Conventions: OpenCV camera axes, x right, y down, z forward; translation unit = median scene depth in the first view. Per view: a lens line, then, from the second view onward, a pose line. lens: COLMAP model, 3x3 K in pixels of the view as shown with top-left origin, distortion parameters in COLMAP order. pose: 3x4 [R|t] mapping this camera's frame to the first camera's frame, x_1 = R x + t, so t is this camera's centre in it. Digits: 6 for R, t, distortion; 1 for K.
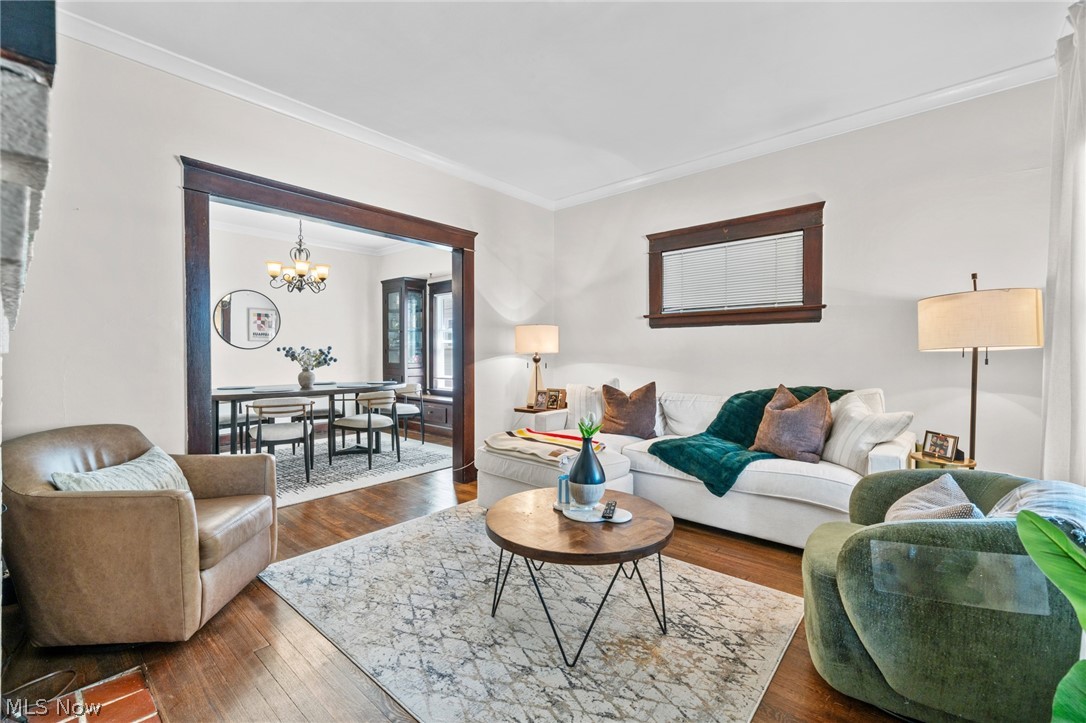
lens RADIAL K [[467.9, 0, 566.1], [0, 467.9, 358.3], [0, 0, 1]] dist [-0.001225, -0.000163]
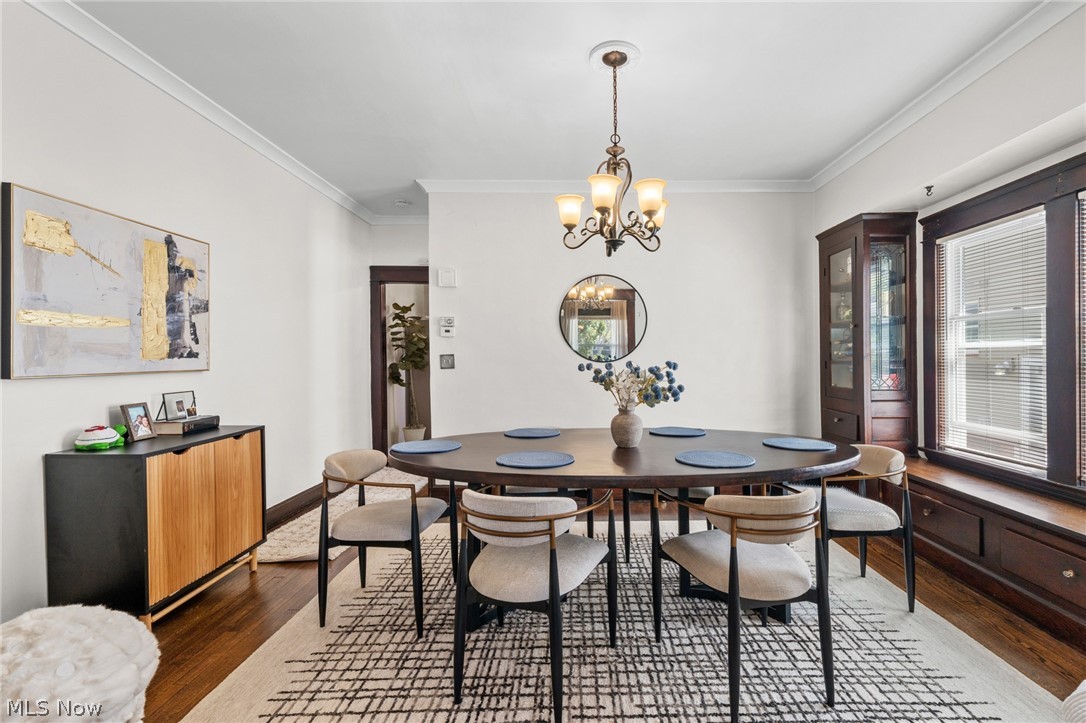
lens RADIAL K [[467.9, 0, 566.1], [0, 467.9, 358.3], [0, 0, 1]] dist [-0.001225, -0.000163]
pose [[0.607928, -0.006054, -0.793969, -0.142278], [-0.003751, 0.999938, -0.010496, -0.015869], [0.793983, 0.009359, 0.607867, 0.443932]]
